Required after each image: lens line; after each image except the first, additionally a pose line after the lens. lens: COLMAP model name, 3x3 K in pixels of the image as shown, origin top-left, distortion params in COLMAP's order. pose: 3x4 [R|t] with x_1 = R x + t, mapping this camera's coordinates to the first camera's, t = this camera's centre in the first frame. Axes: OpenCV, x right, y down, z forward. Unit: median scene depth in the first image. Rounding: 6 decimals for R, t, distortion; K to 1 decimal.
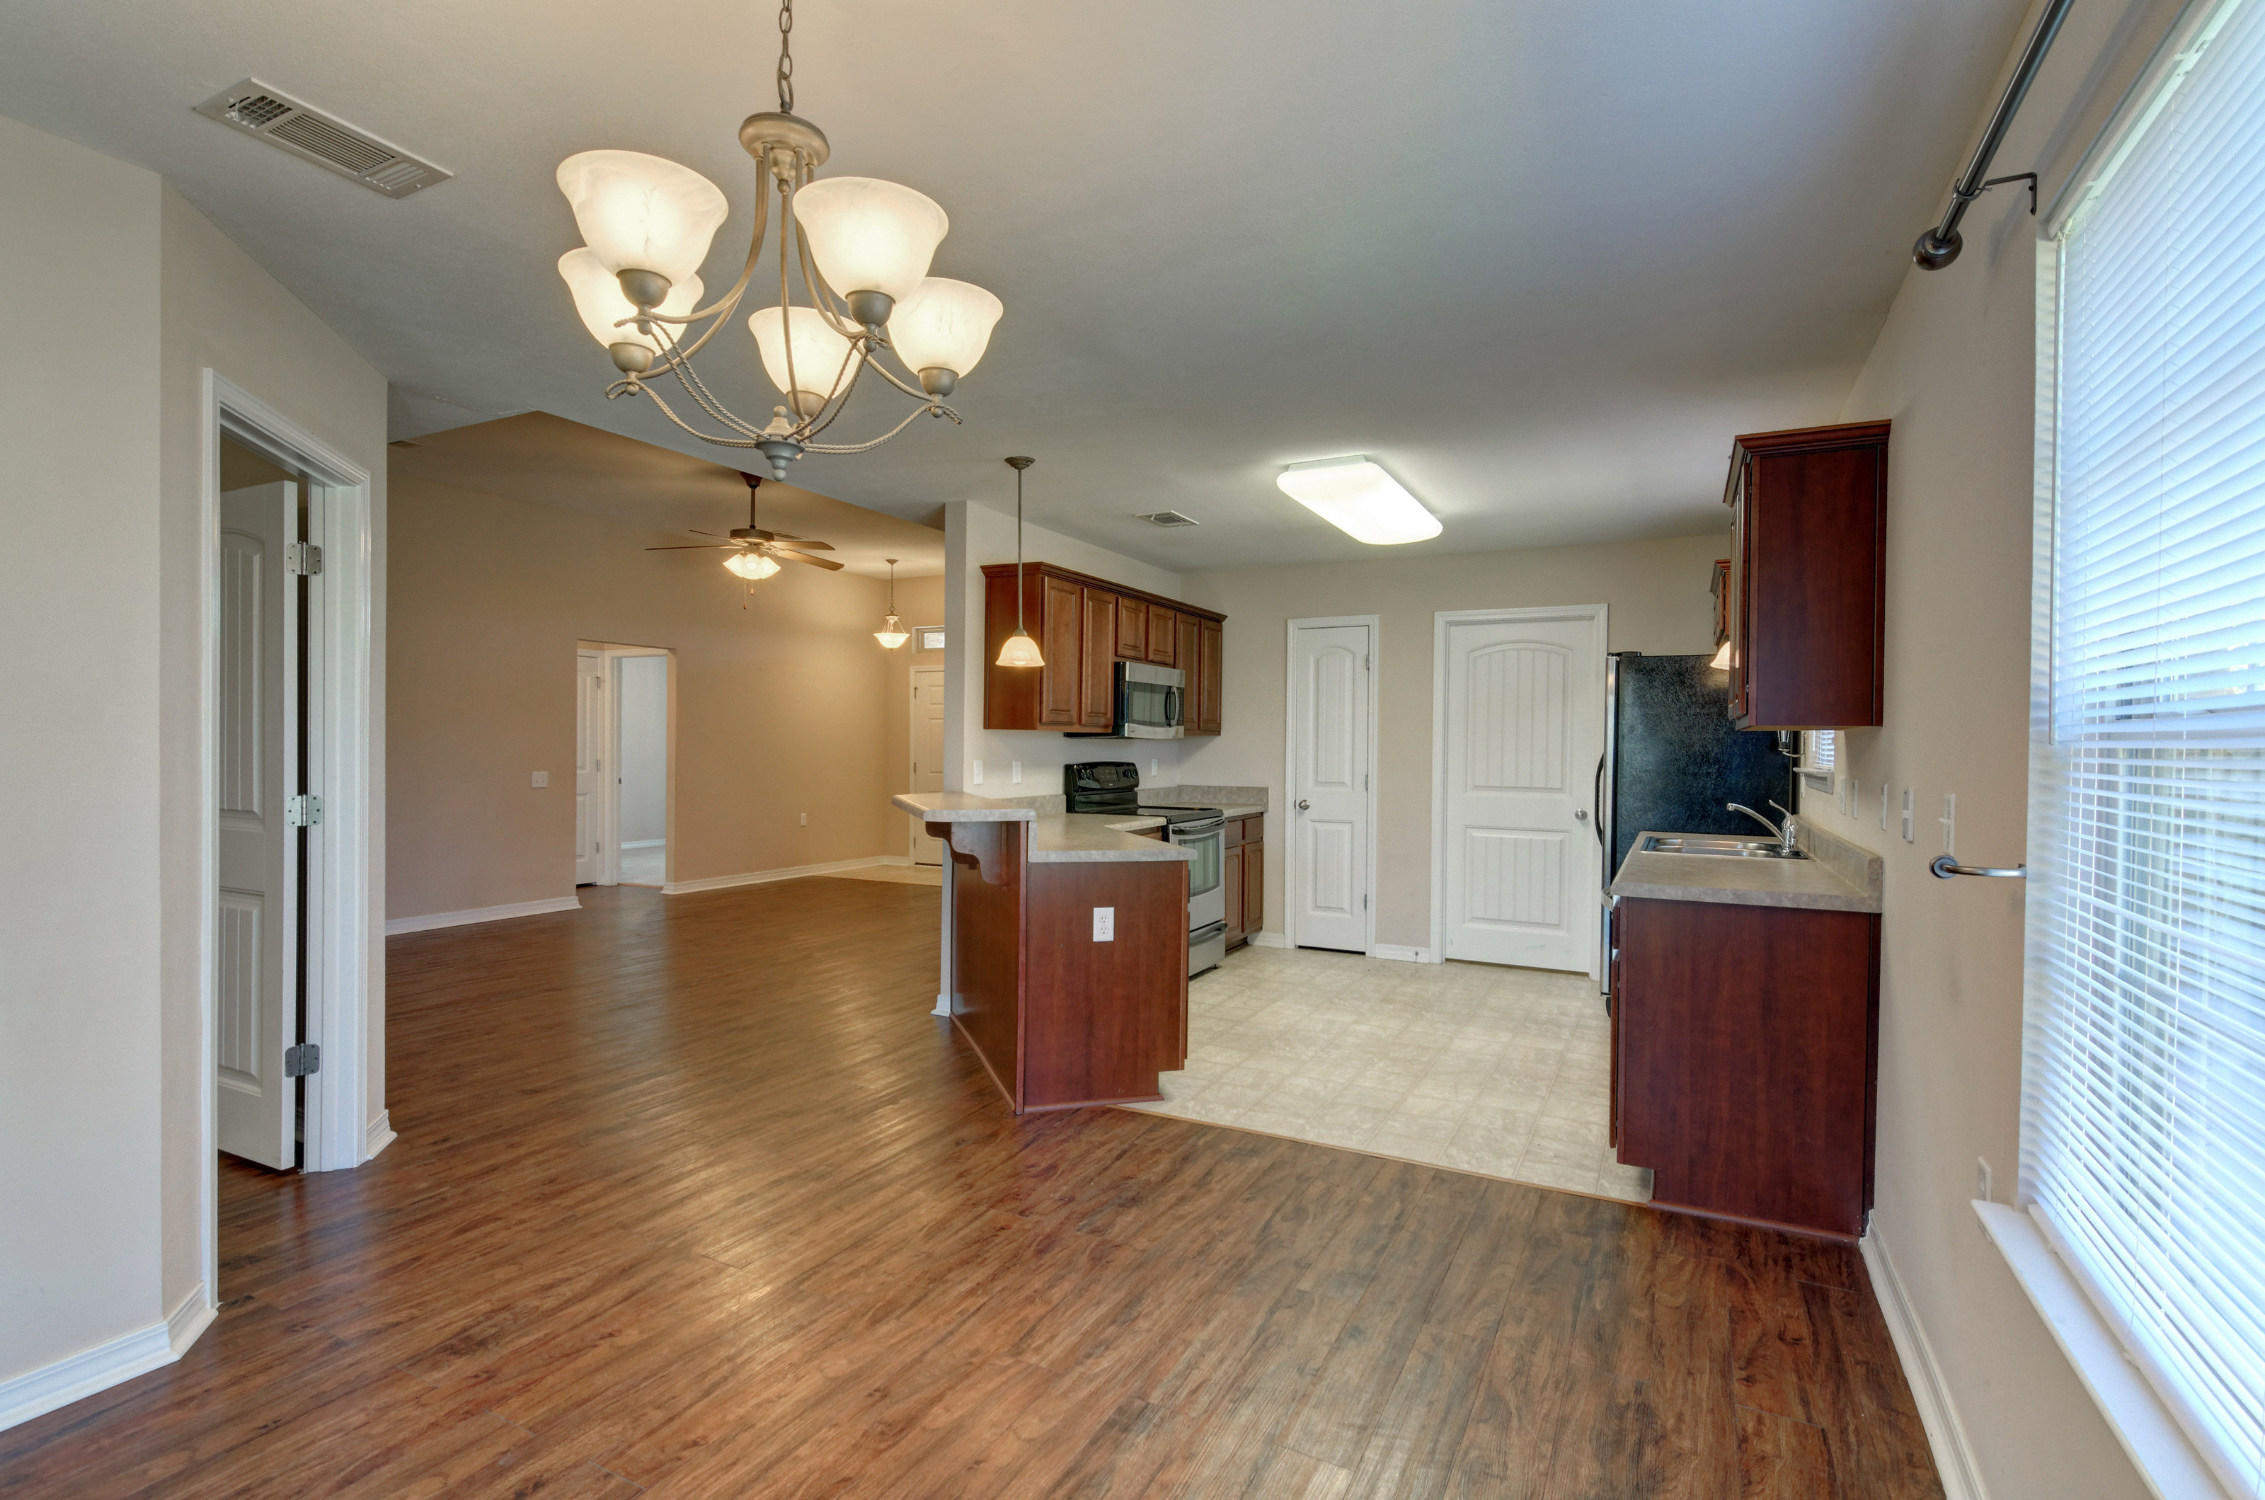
lens RADIAL K [[1081.9, 0, 1120.6], [0, 1081.9, 745.4], [0, 0, 1]] dist [0.007760, -0.001158]
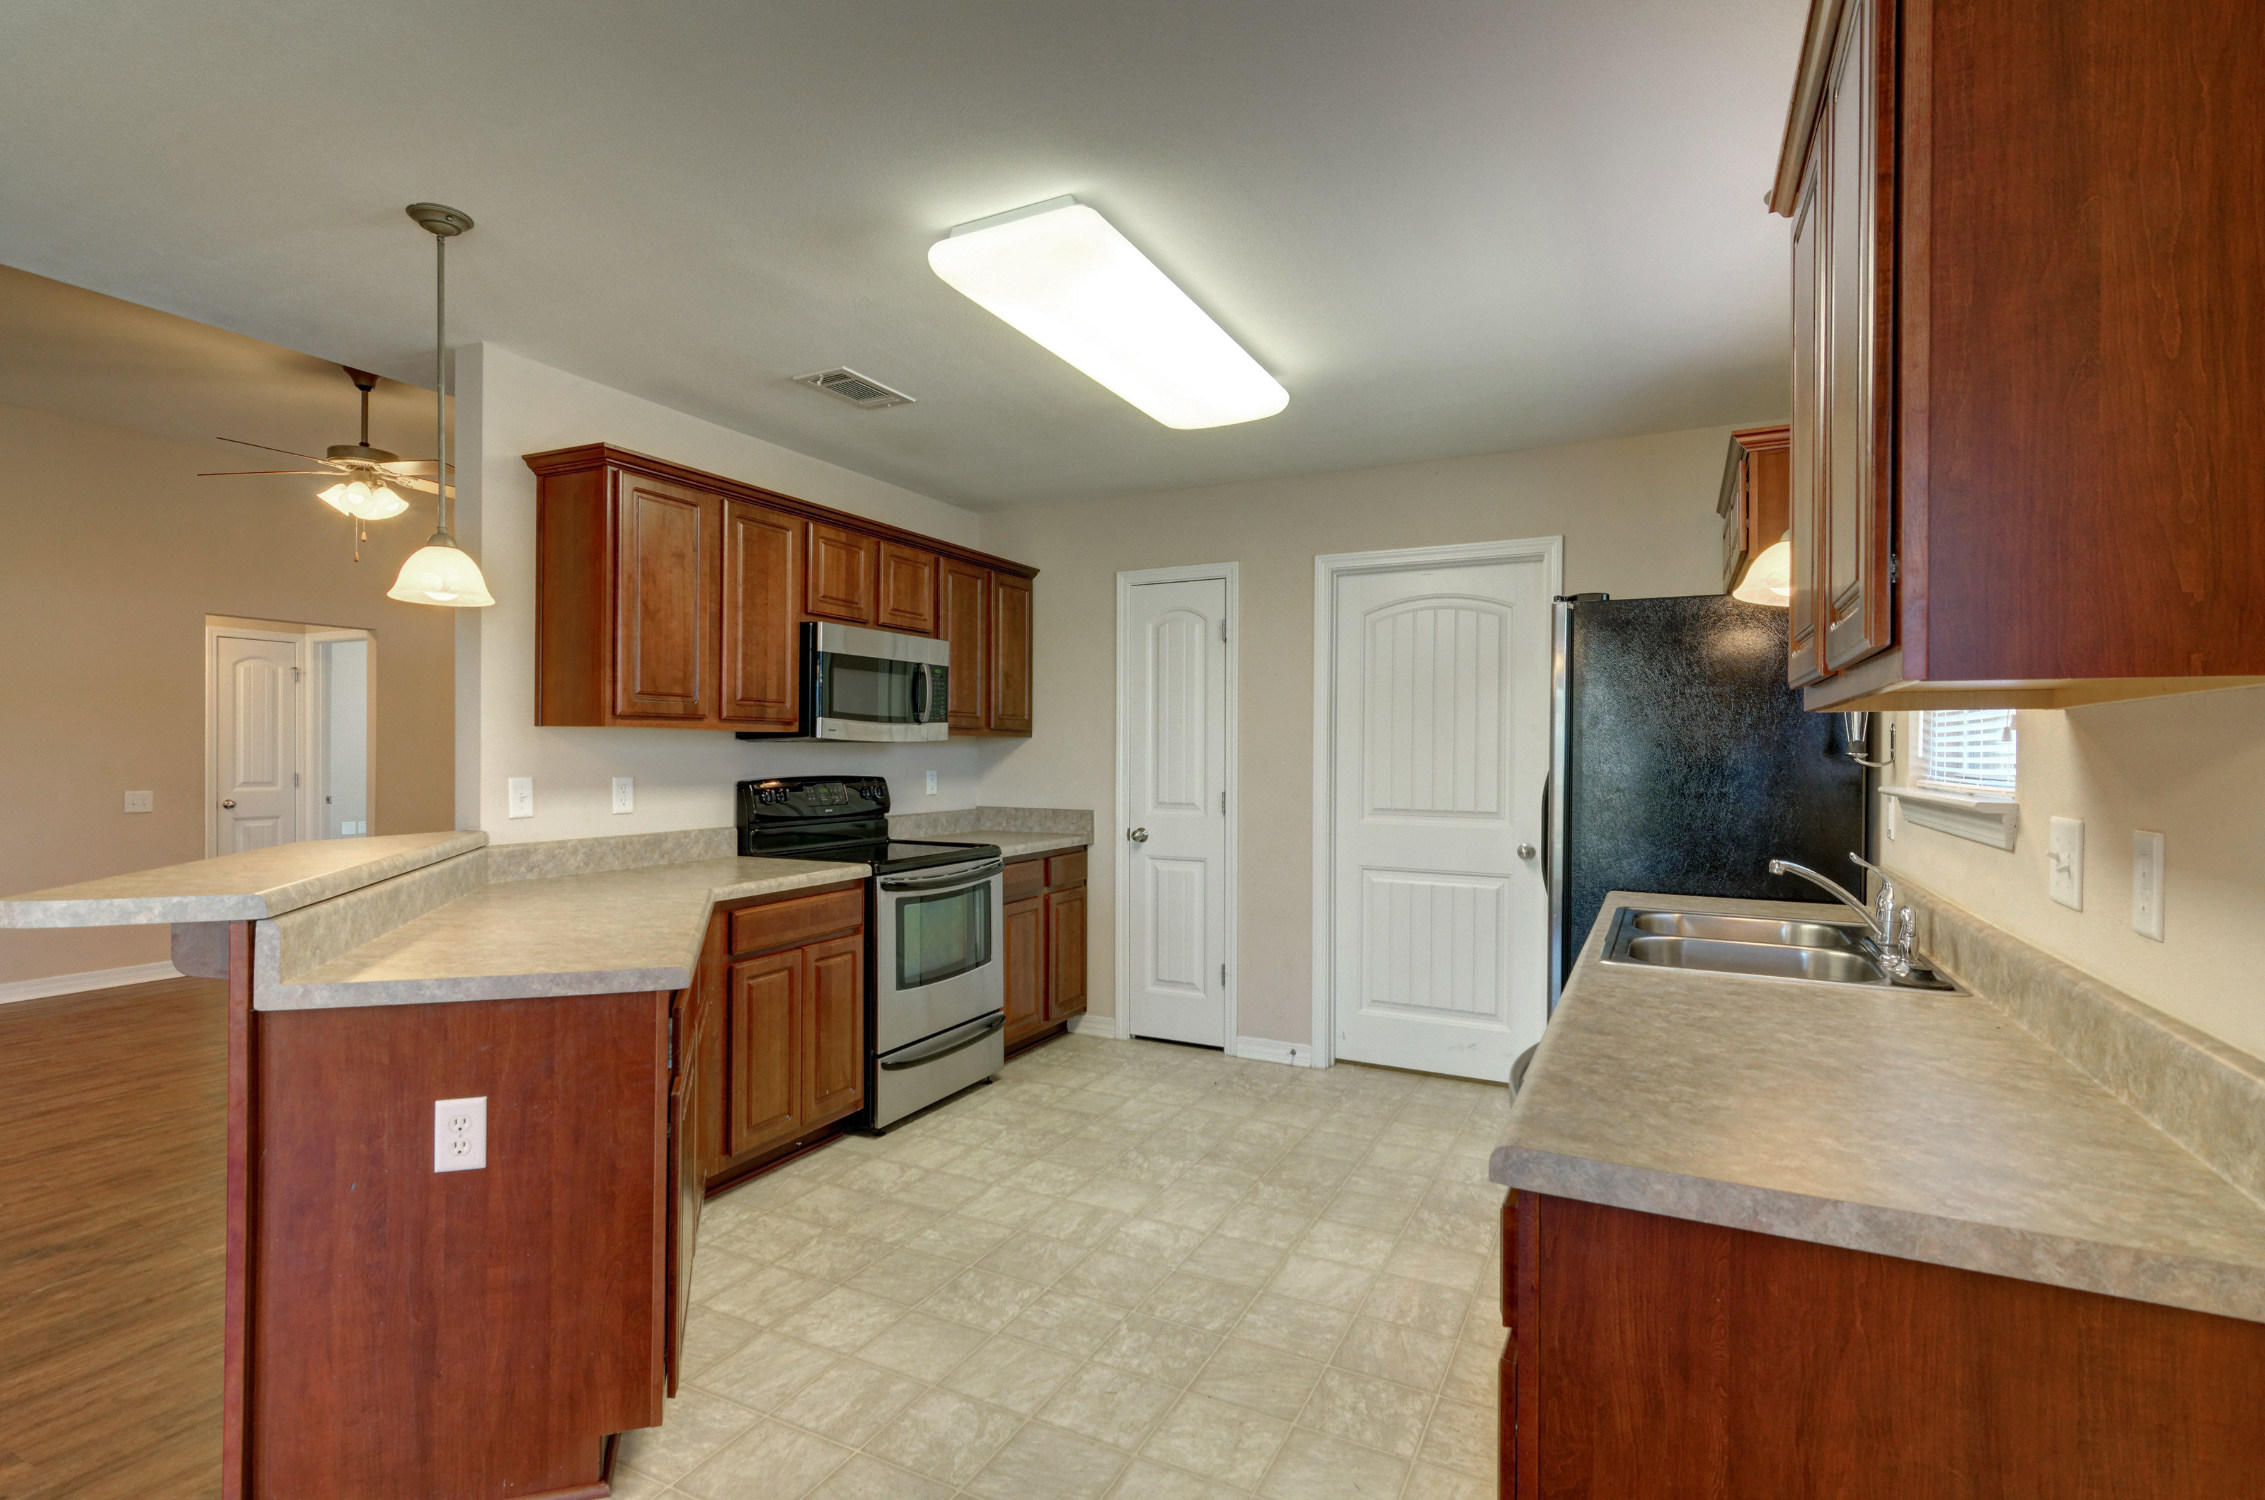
lens RADIAL K [[1081.9, 0, 1122.5], [0, 1081.9, 746.2], [0, 0, 1]] dist [0.007760, -0.001158]
pose [[0.999933, -0.004760, 0.010535, 0.177298], [0.004809, 0.999978, -0.004603, 0.000580], [-0.010513, 0.004653, 0.999934, 0.349878]]
